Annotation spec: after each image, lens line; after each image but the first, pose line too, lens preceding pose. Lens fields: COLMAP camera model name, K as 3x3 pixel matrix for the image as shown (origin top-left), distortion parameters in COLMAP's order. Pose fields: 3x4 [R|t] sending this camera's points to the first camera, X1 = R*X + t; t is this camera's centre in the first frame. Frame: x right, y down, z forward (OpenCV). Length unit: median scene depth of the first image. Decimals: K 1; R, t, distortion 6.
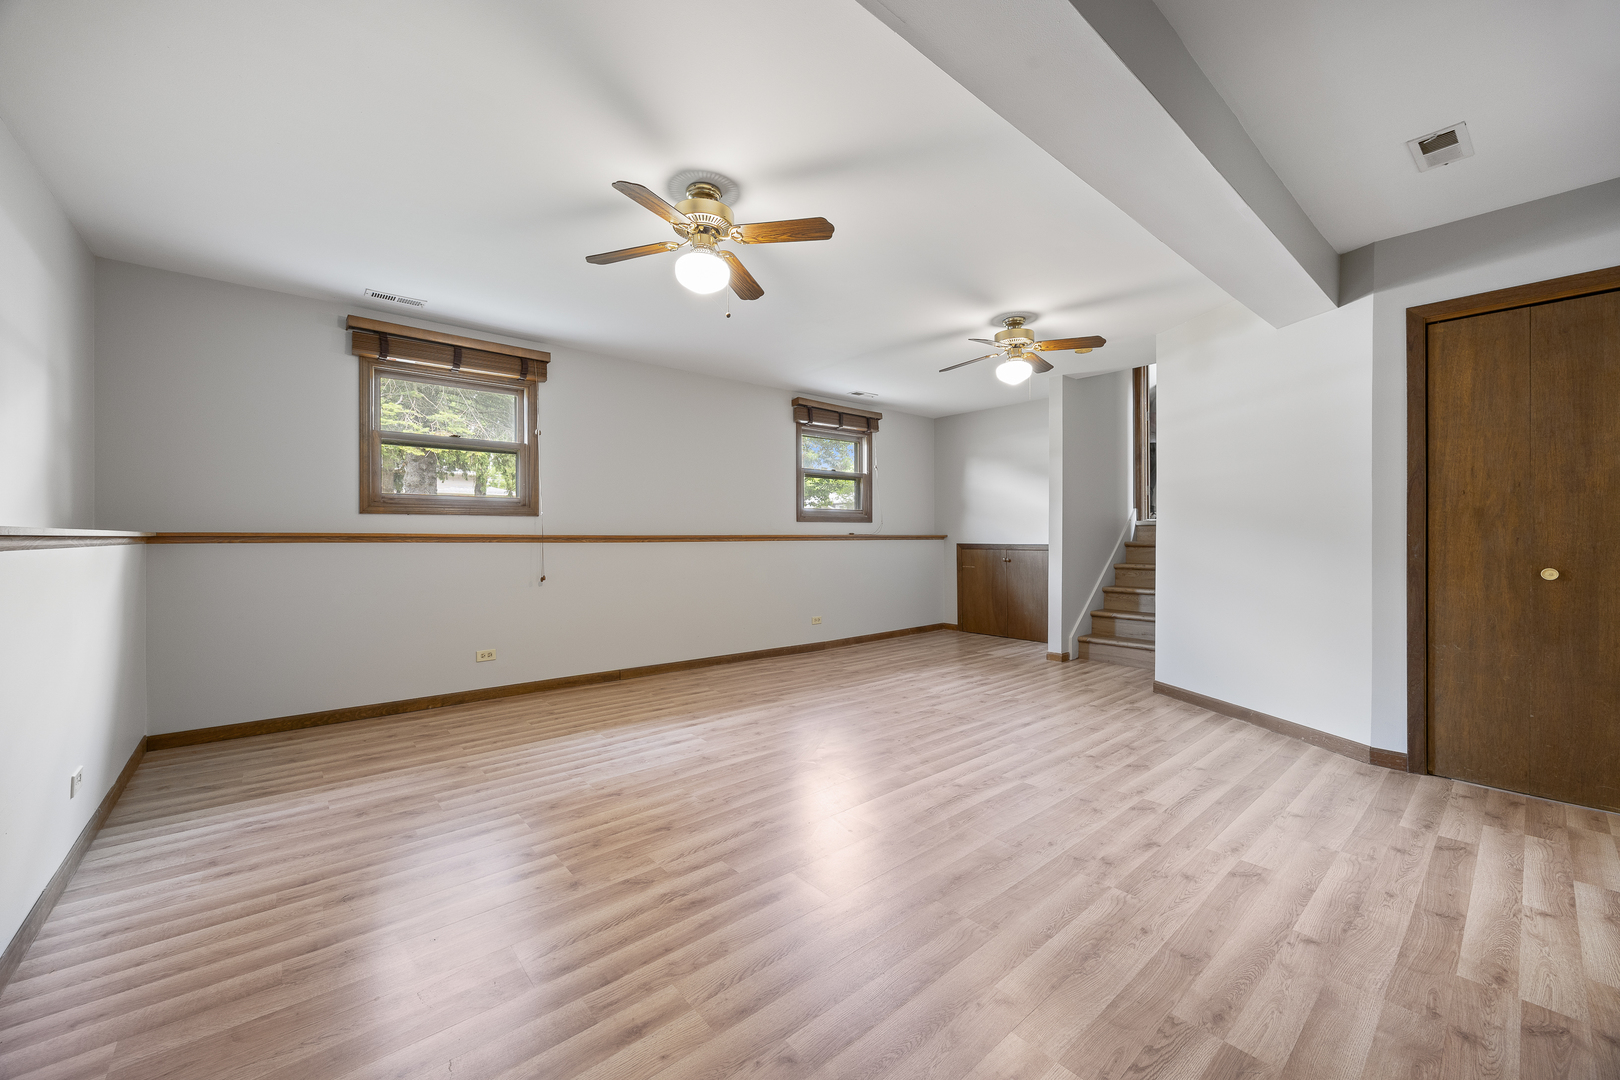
lens RADIAL K [[623.8, 0, 813.4], [0, 623.8, 541.0], [0, 0, 1]] dist [-0.004157, 0.000219]
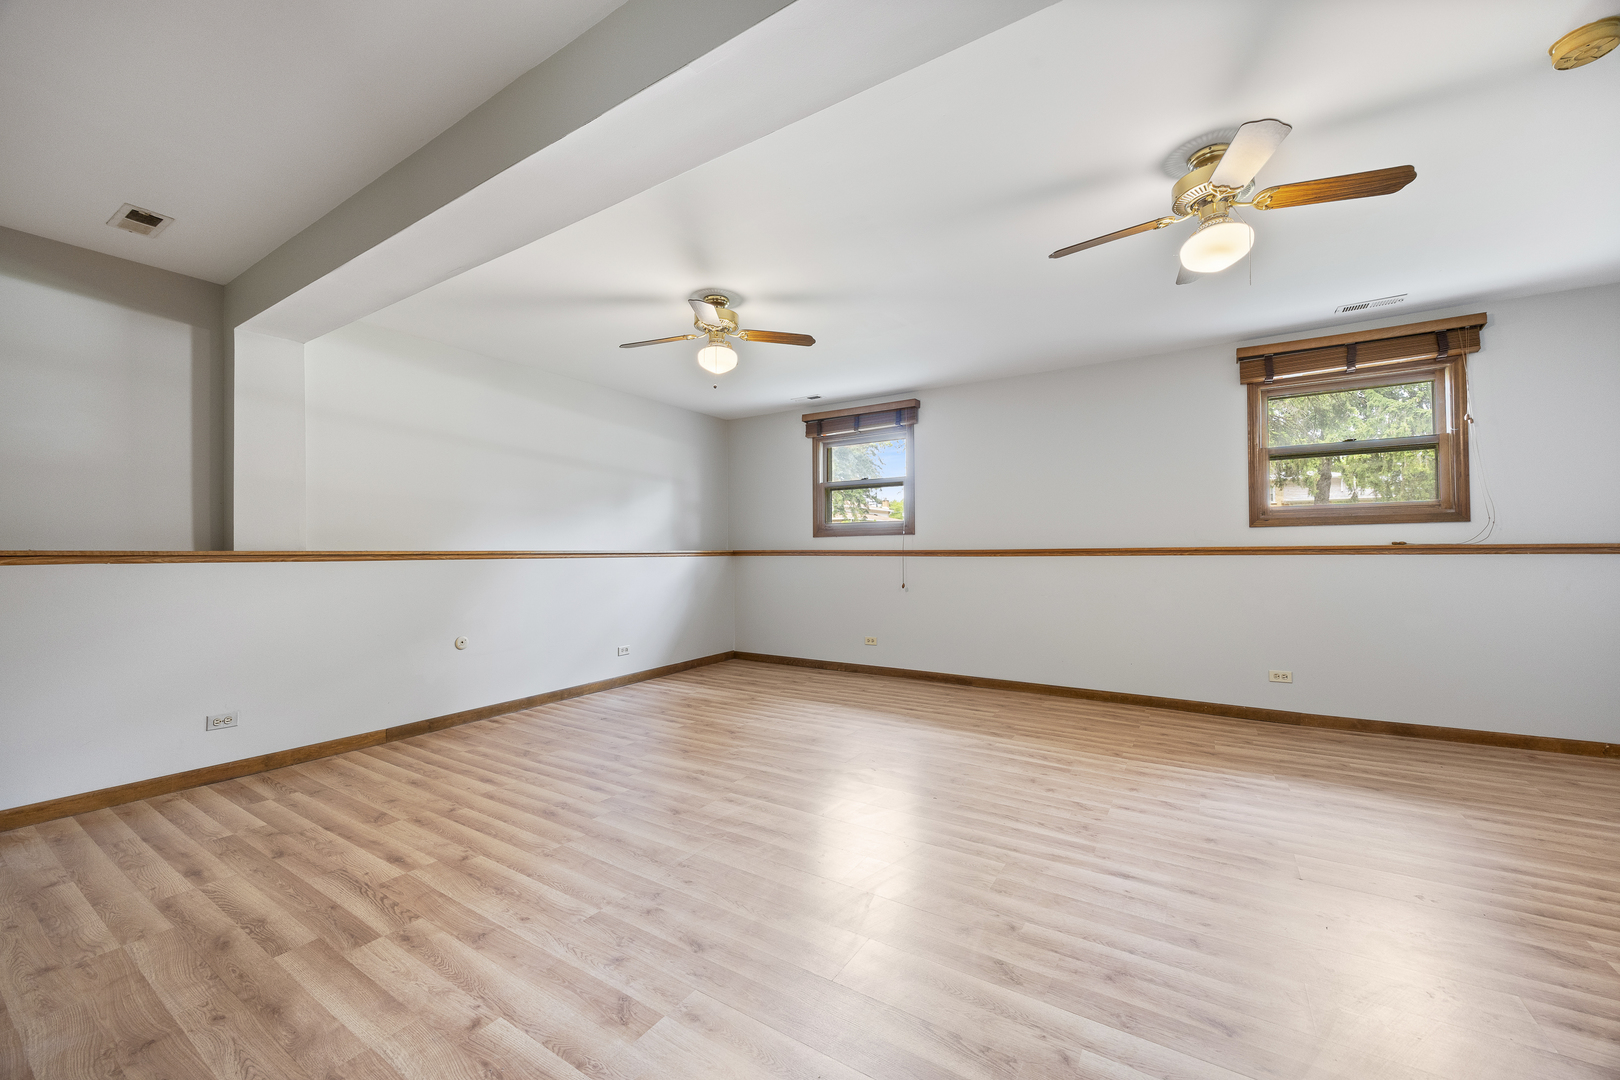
lens RADIAL K [[623.8, 0, 799.5], [0, 623.8, 543.3], [0, 0, 1]] dist [-0.004157, 0.000219]
pose [[0.280286, -0.014893, -0.959801, 0.785642], [-0.000338, 0.999878, -0.015614, -0.003937], [0.959916, 0.004701, 0.280247, 0.528825]]
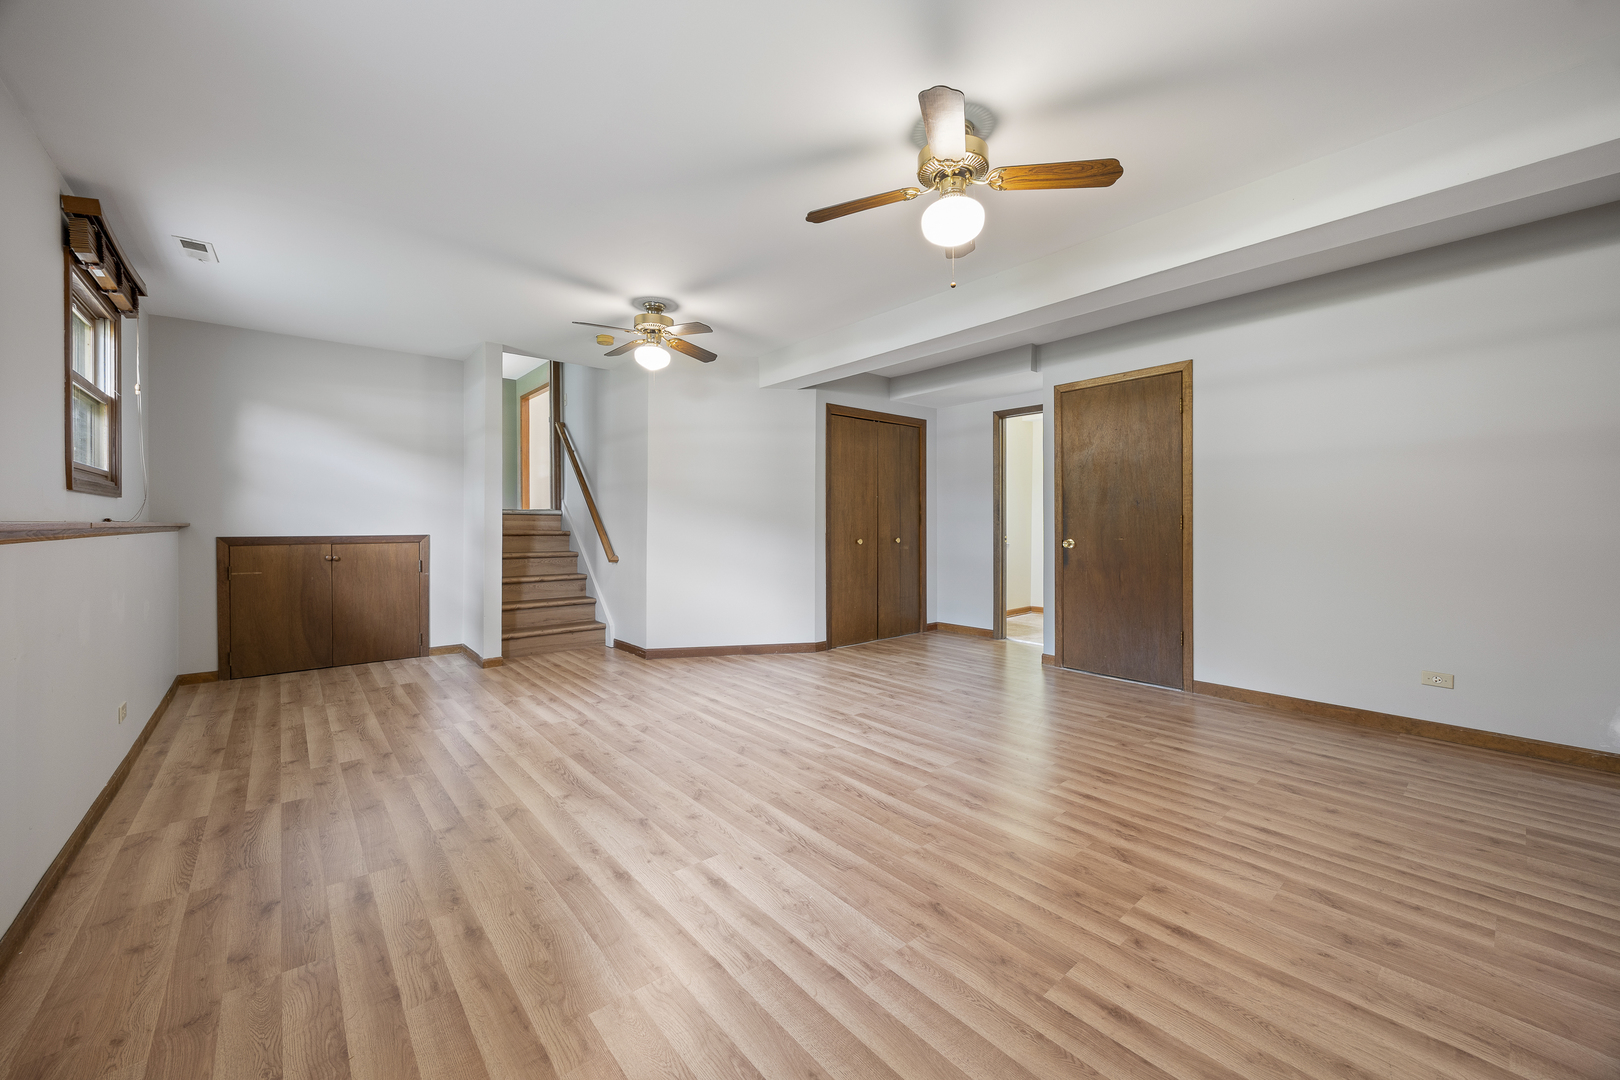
lens RADIAL K [[623.8, 0, 803.7], [0, 623.8, 528.0], [0, 0, 1]] dist [-0.004157, 0.000219]
pose [[0.002441, -0.005934, 0.999979, -0.701856], [0.008975, 0.999942, 0.005912, -0.006696], [-0.999957, 0.008961, 0.002494, 0.807451]]
